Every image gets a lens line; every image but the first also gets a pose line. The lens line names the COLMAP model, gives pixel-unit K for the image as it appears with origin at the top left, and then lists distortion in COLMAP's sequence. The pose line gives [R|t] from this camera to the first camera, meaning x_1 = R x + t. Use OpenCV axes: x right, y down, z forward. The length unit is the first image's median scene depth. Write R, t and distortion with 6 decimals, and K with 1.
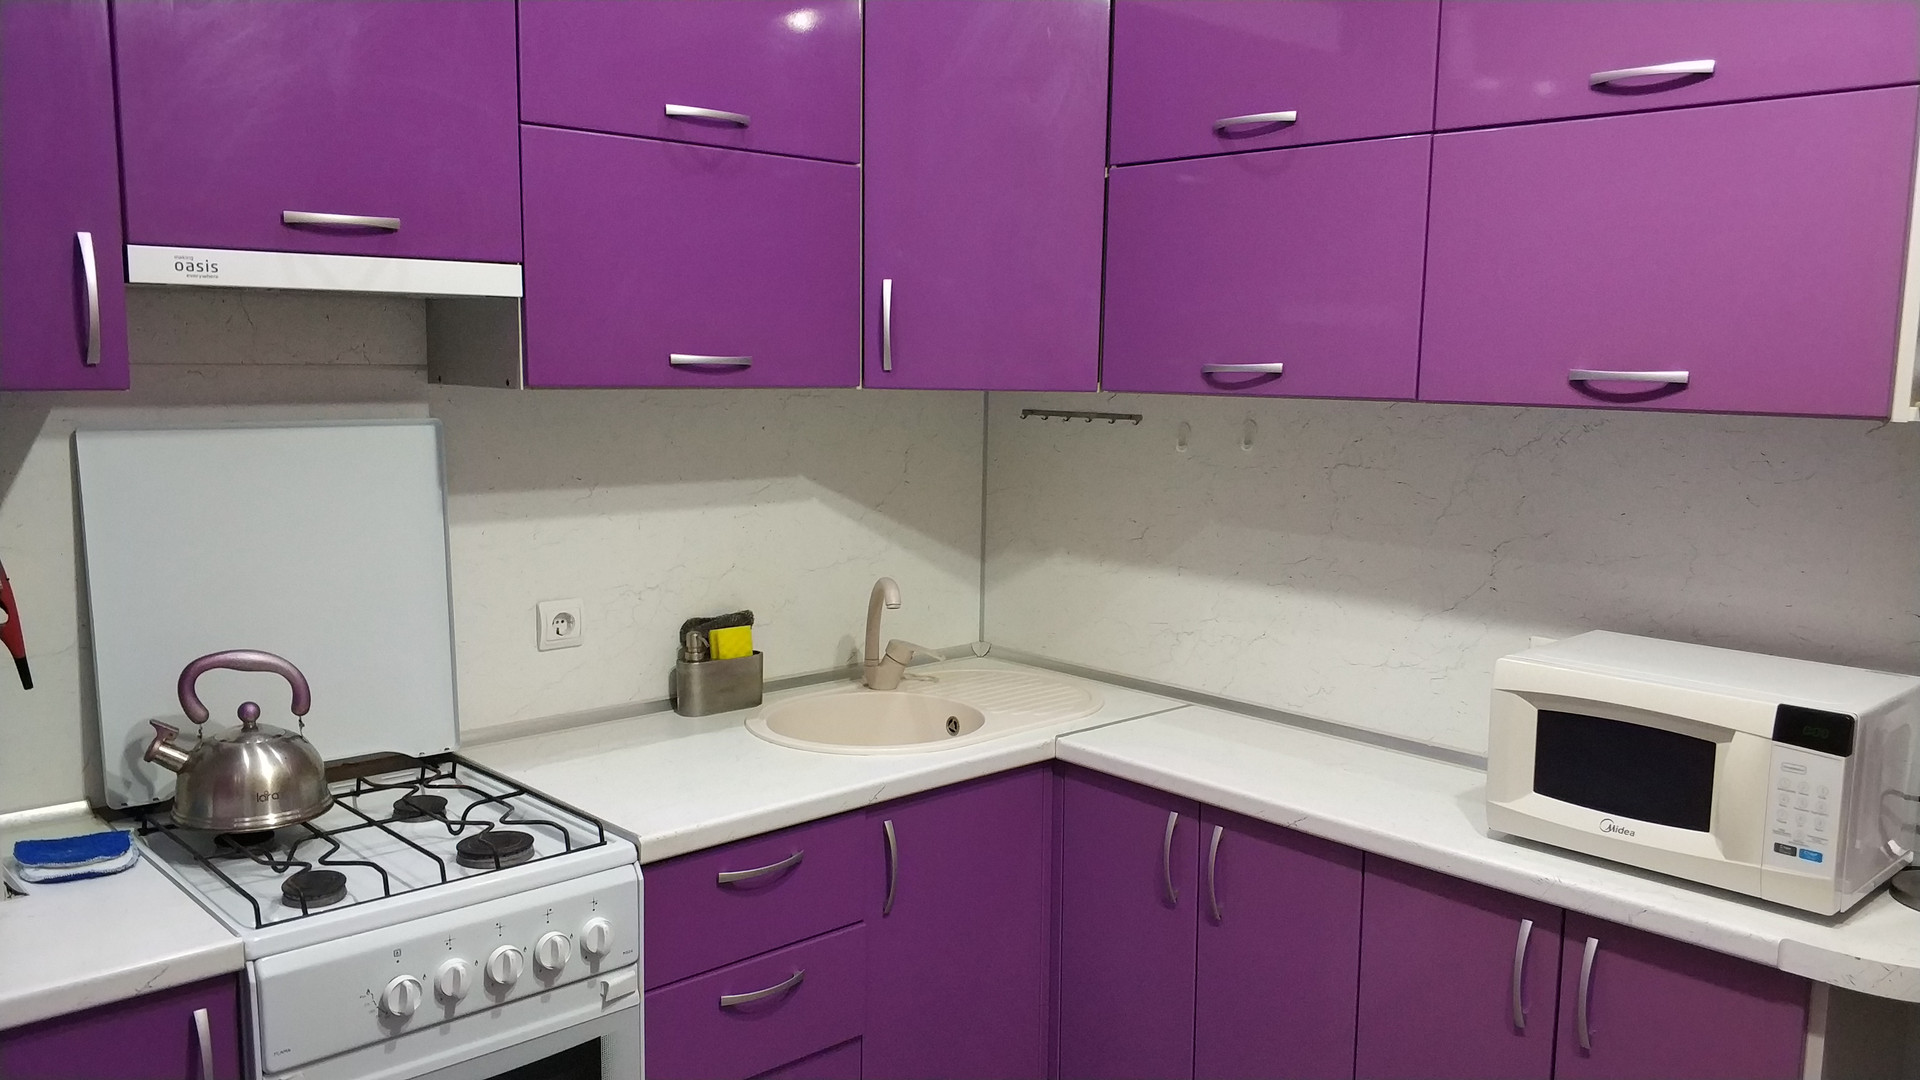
lens RADIAL K [[1514.0, 0, 909.6], [0, 1514.0, 546.6], [0, 0, 1]] dist [0.086254, -0.140190]
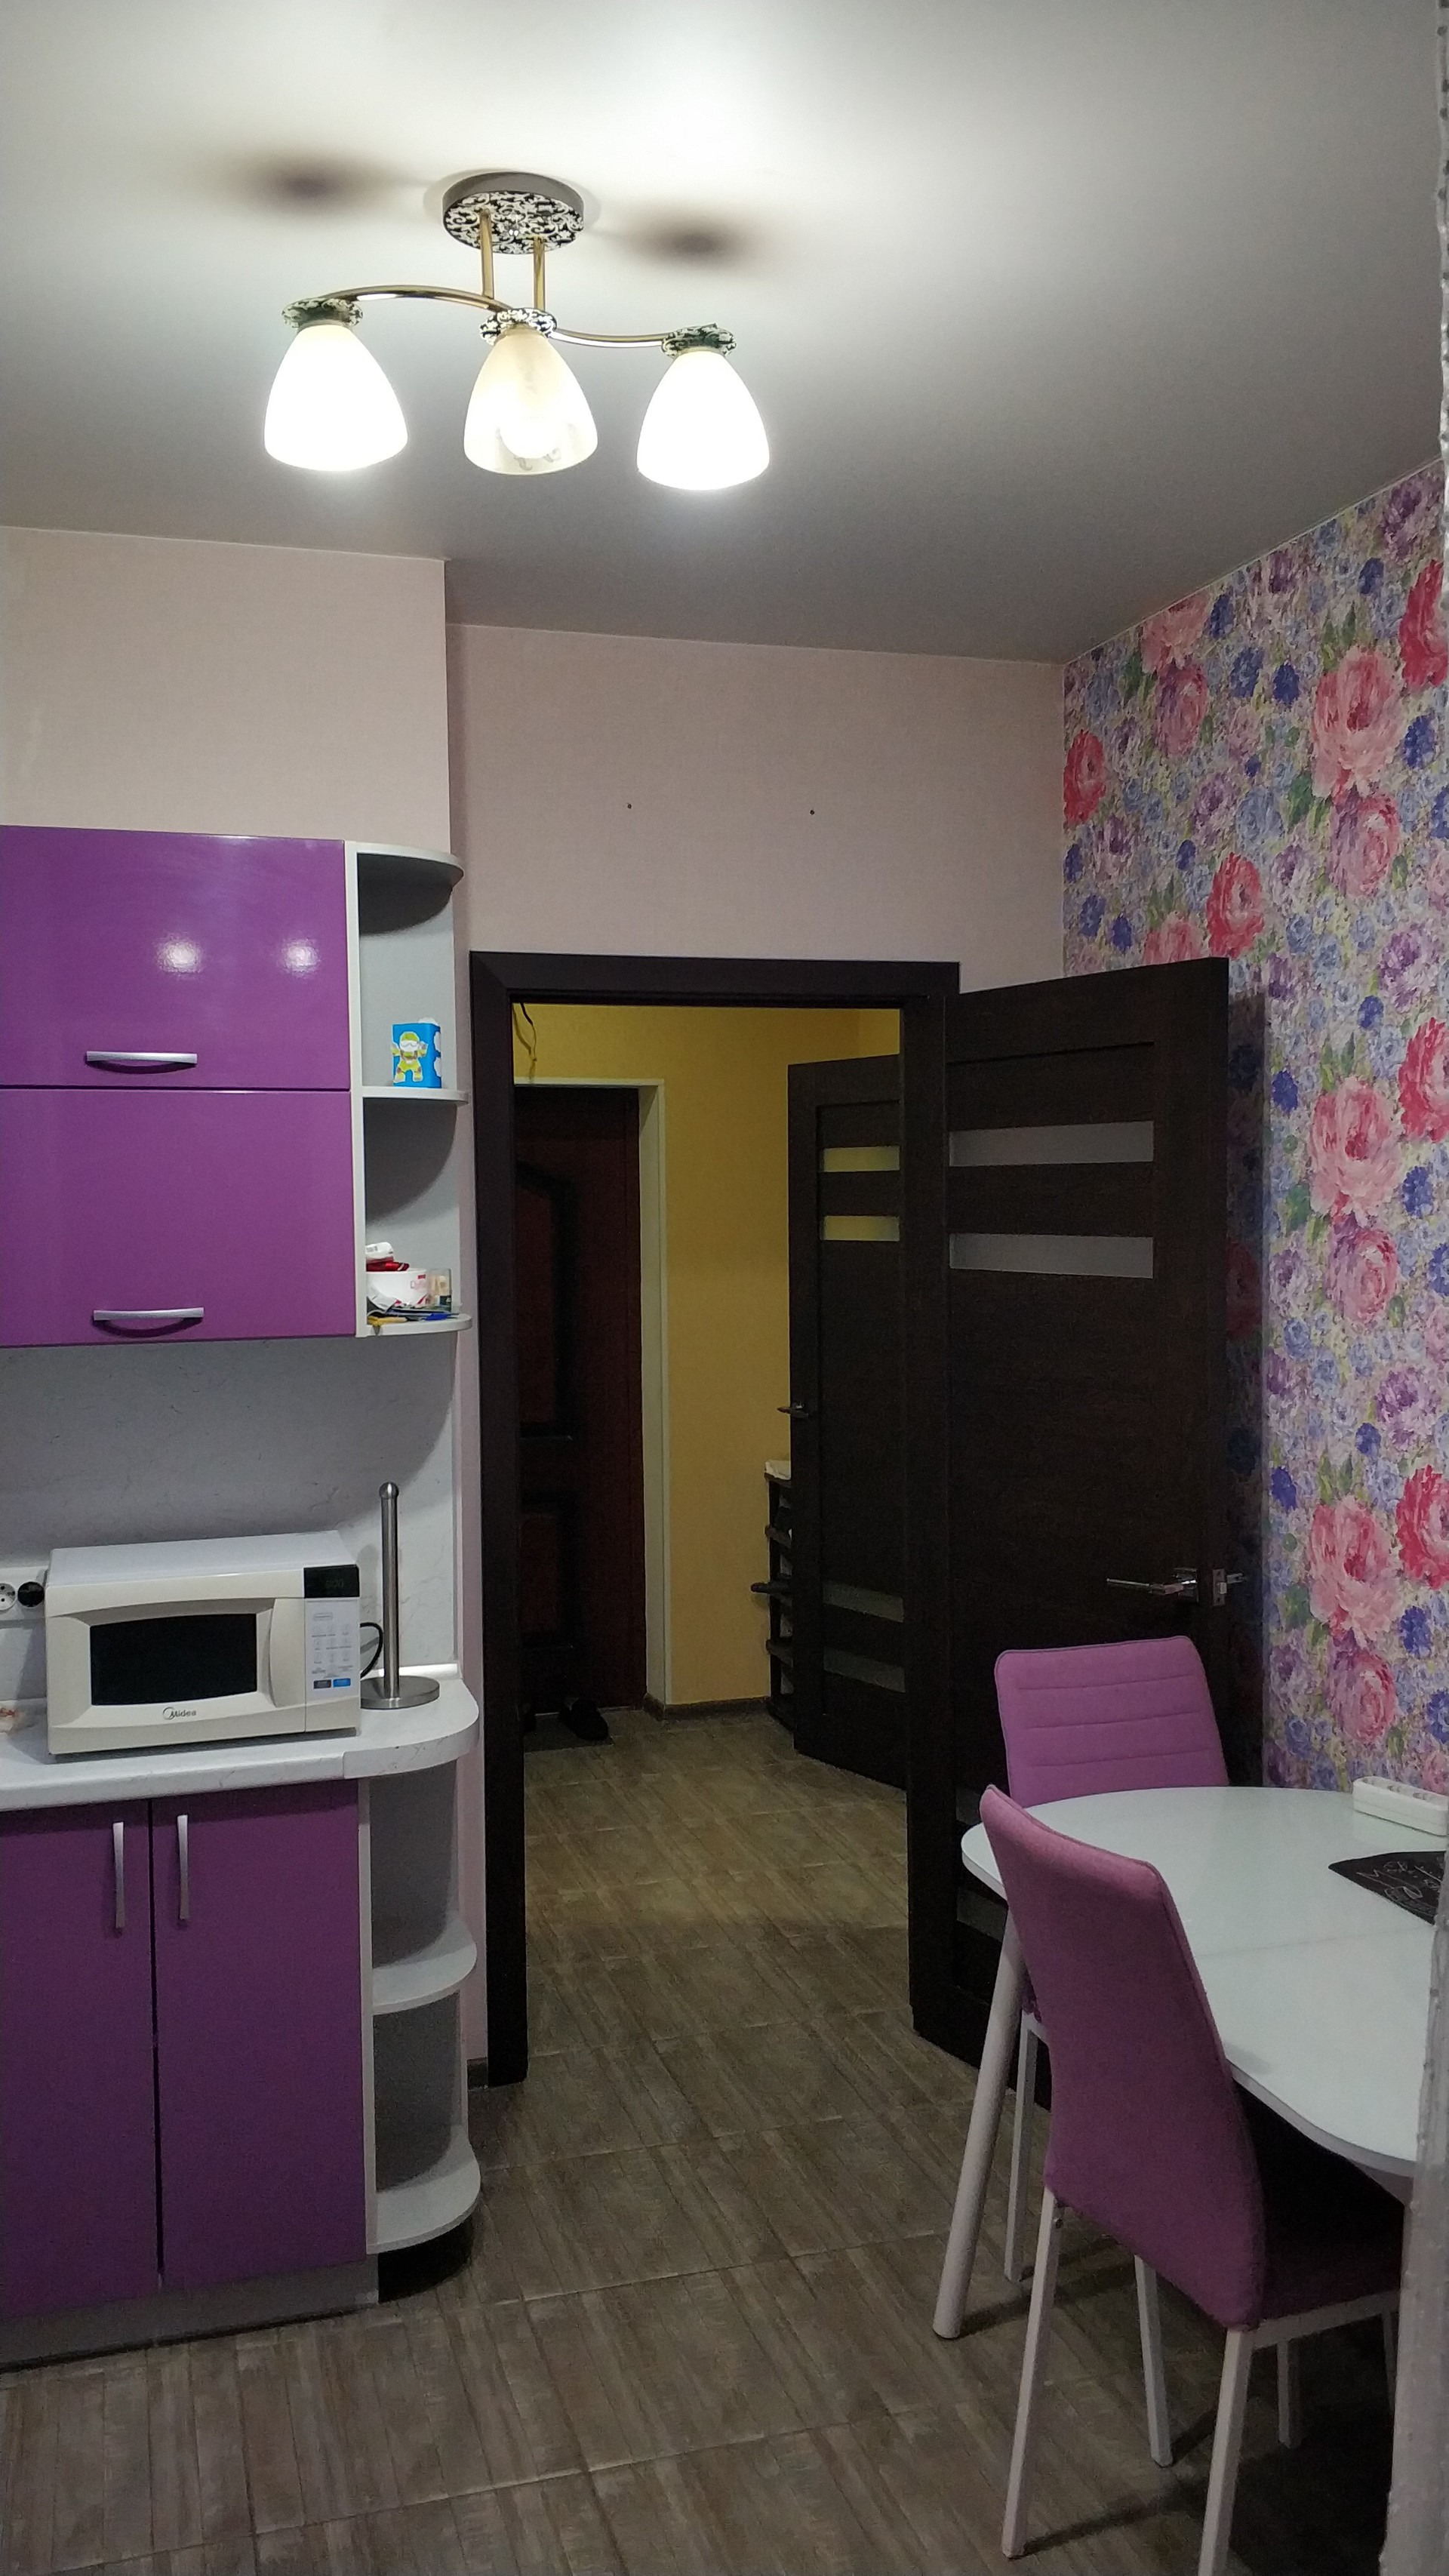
lens RADIAL K [[2031.2, 0, 721.7], [0, 2031.2, 1247.4], [0, 0, 1]] dist [0.086254, -0.140190]
pose [[0.443596, -0.053519, 0.894627, -0.725288], [0.135192, 0.990789, -0.007762, -0.093739], [-0.885972, 0.124389, 0.446745, -0.070881]]
